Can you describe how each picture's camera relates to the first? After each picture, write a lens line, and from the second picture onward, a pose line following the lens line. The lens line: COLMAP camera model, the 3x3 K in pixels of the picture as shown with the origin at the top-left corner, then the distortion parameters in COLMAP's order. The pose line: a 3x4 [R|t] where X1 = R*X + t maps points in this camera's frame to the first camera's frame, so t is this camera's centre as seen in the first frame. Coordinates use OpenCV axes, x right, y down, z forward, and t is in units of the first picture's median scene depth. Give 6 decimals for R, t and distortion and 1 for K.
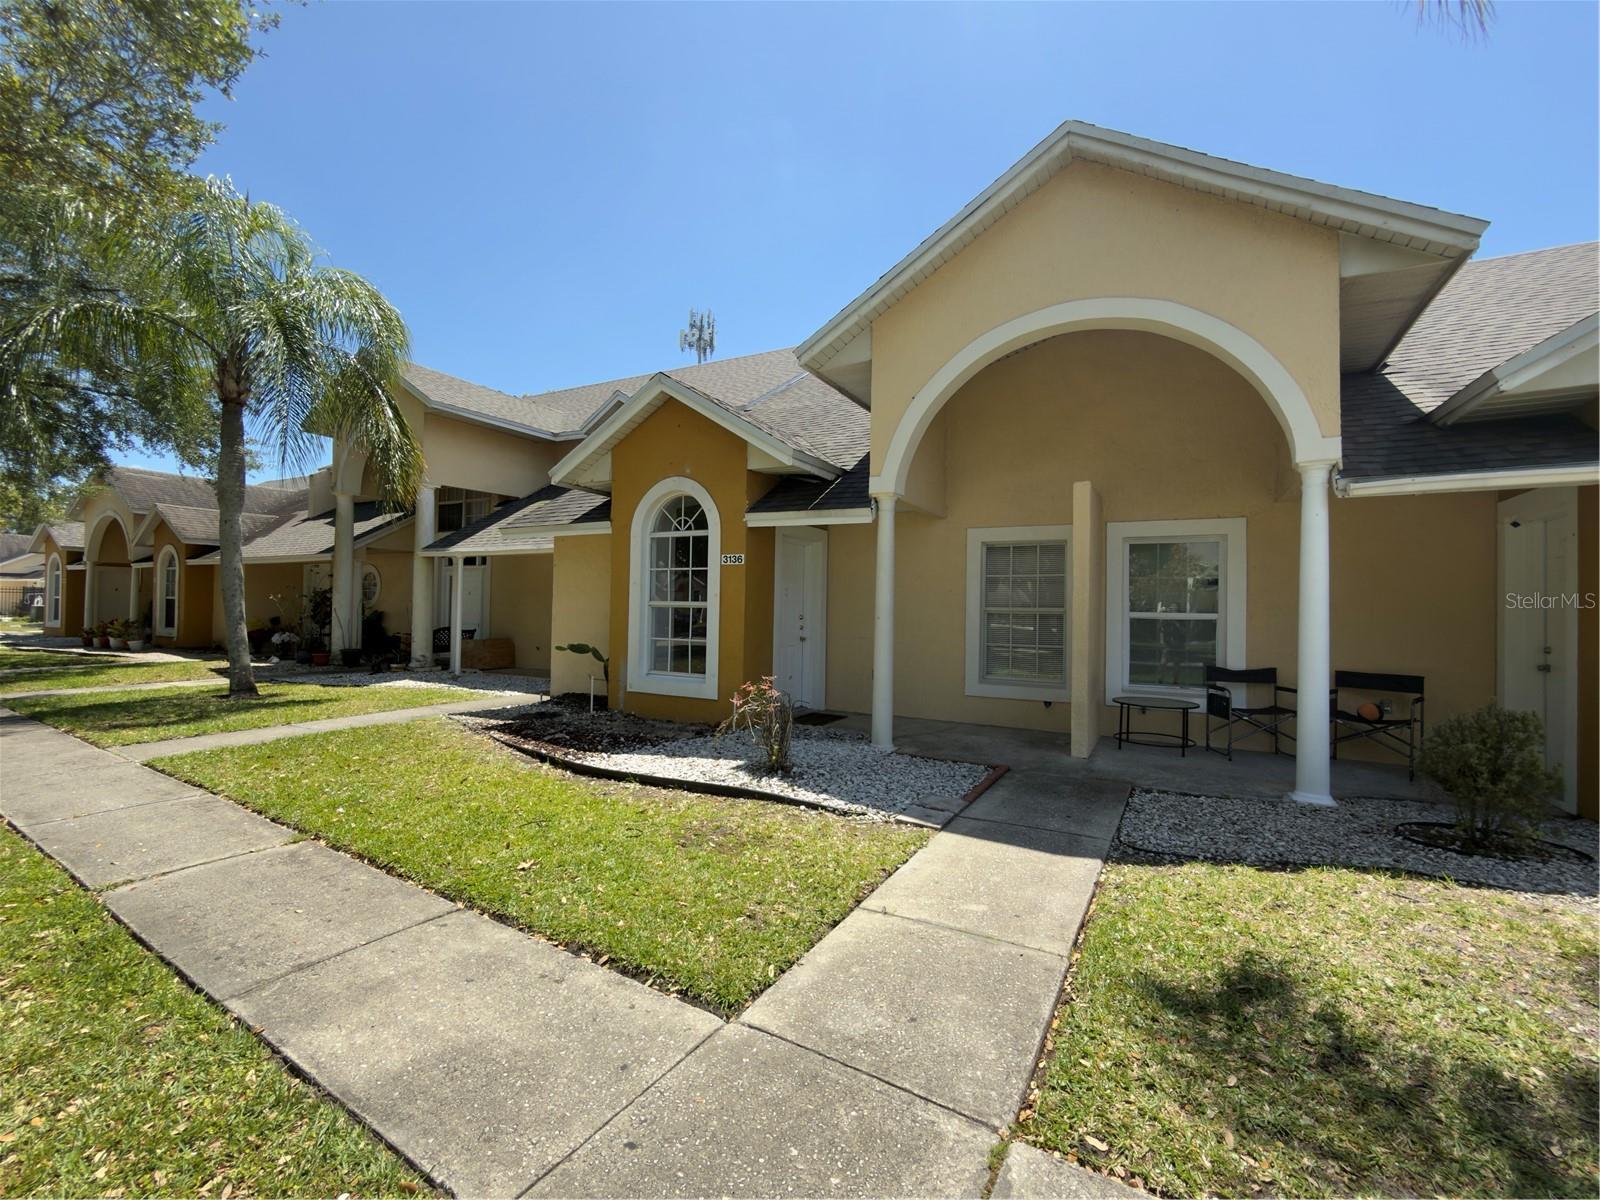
lens RADIAL K [[666.3, 0, 800.0], [0, 666.3, 600.0], [0, 0, 1]] dist [-0.010730, -0.000237]
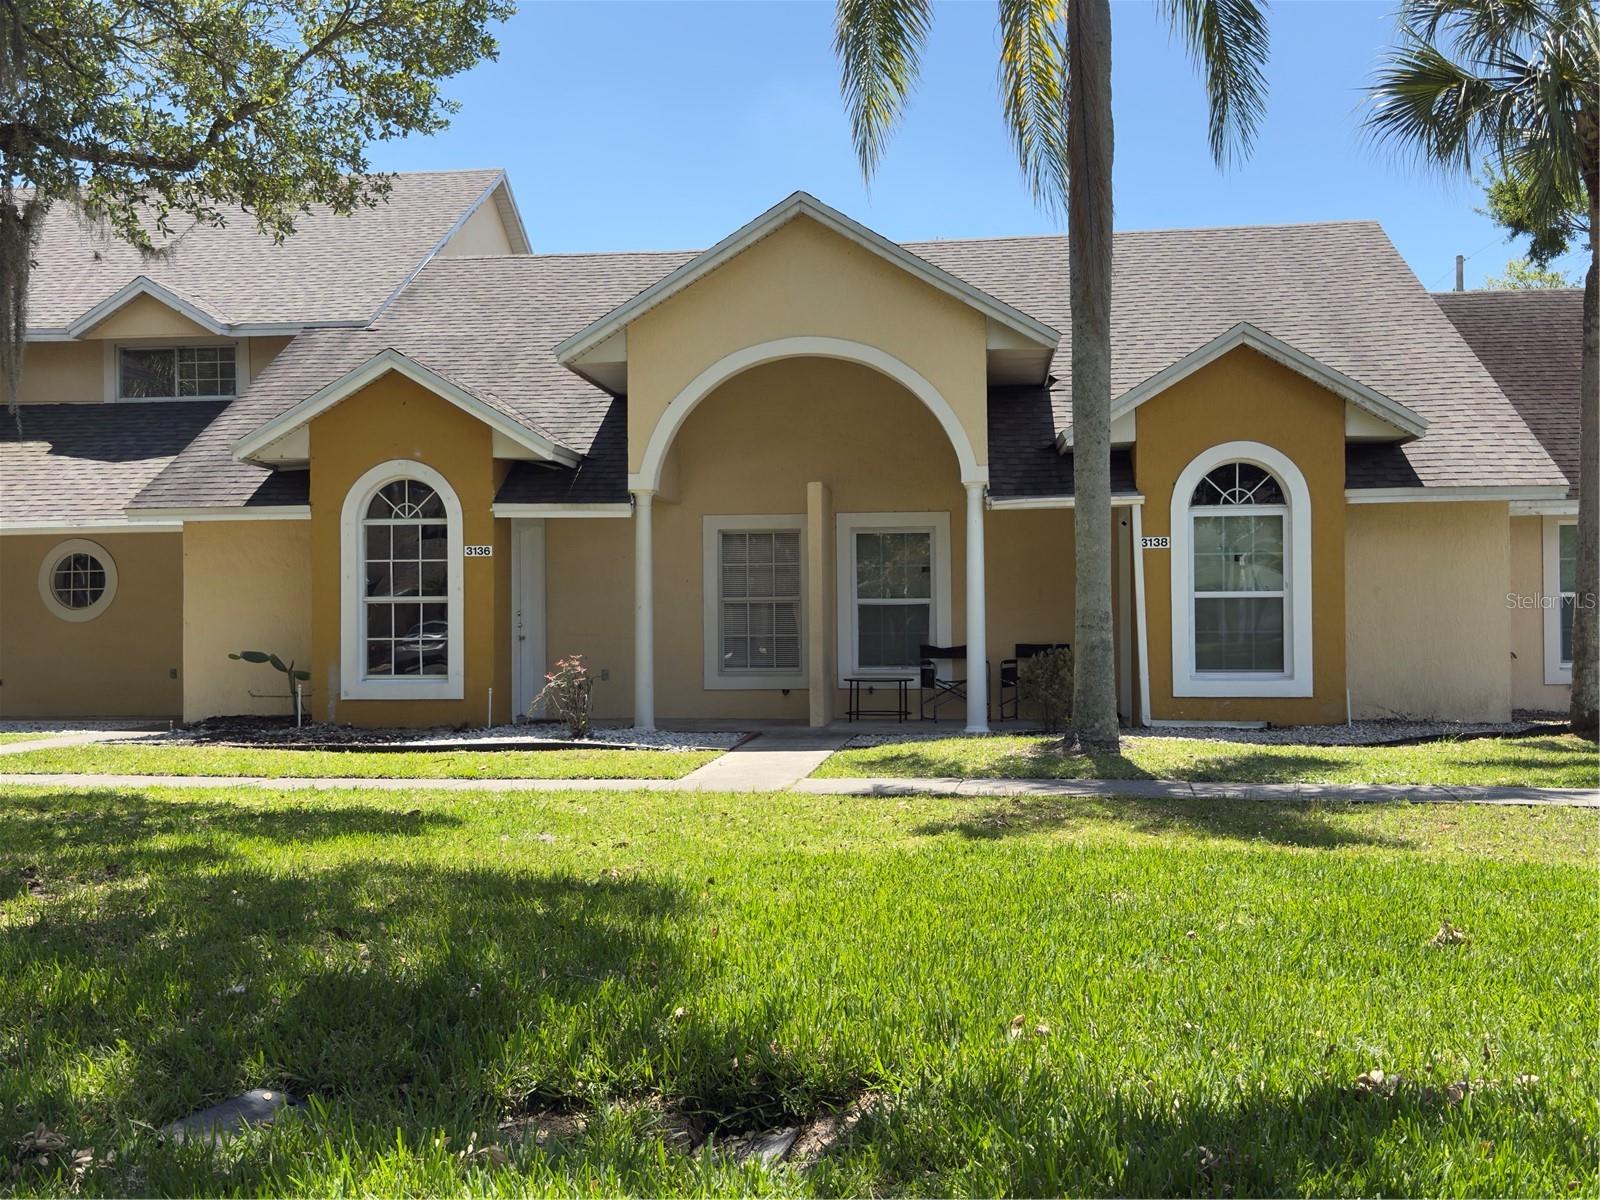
lens RADIAL K [[1694.0, 0, 800.0], [0, 1694.0, 600.0], [0, 0, 1]] dist [0.013928, 0.005824]
pose [[0.921411, -0.017791, 0.388182, -0.619358], [0.018539, 0.999826, 0.001817, 0.013297], [-0.388147, 0.005523, 0.921581, -1.414891]]
